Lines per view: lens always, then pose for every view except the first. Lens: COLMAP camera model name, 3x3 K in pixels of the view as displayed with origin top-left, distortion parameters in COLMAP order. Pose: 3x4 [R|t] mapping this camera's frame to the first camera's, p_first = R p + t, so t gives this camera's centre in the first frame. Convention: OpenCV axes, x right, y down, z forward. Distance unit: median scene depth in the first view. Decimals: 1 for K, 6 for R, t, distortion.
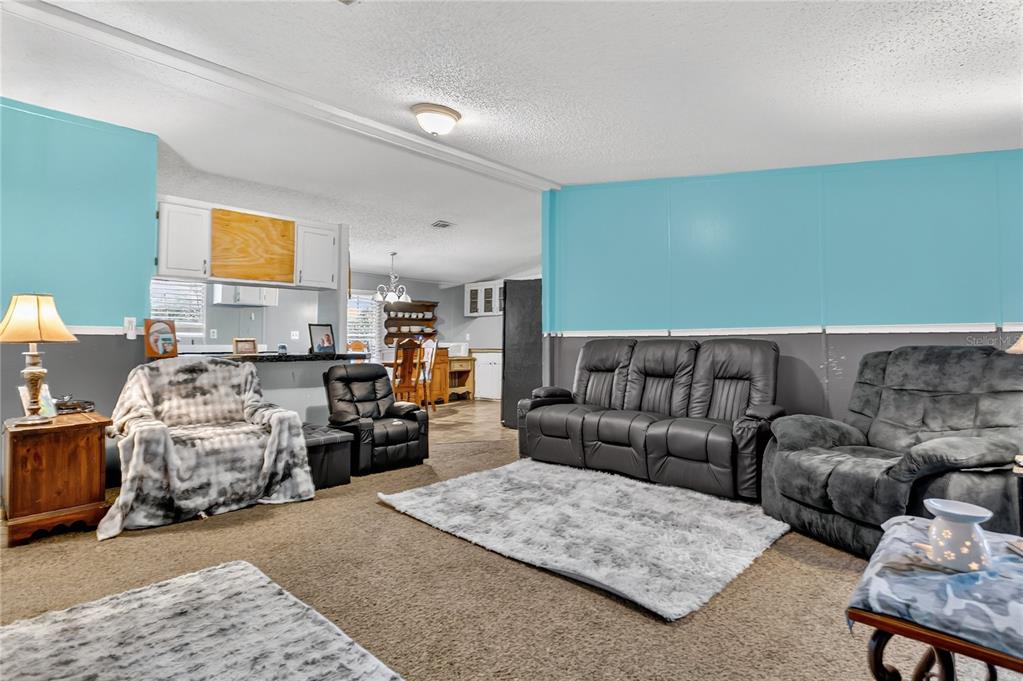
lens RADIAL K [[516.9, 0, 505.7], [0, 516.9, 329.8], [0, 0, 1]] dist [0.003758, 0.001125]
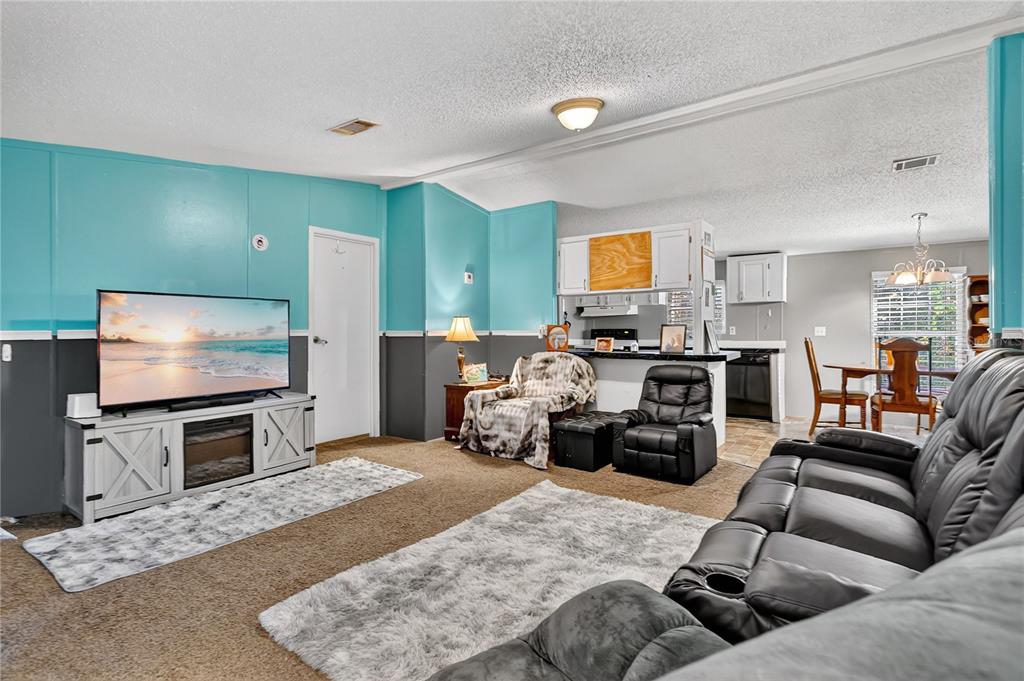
lens RADIAL K [[479.5, 0, 512.0], [0, 479.5, 340.5], [0, 0, 1]] dist [0.001158, 0.000227]
pose [[0.151889, 0.018743, -0.988220, 0.735640], [0.025930, 0.999401, 0.022941, -0.012642], [0.988057, -0.029109, 0.151311, 0.743493]]
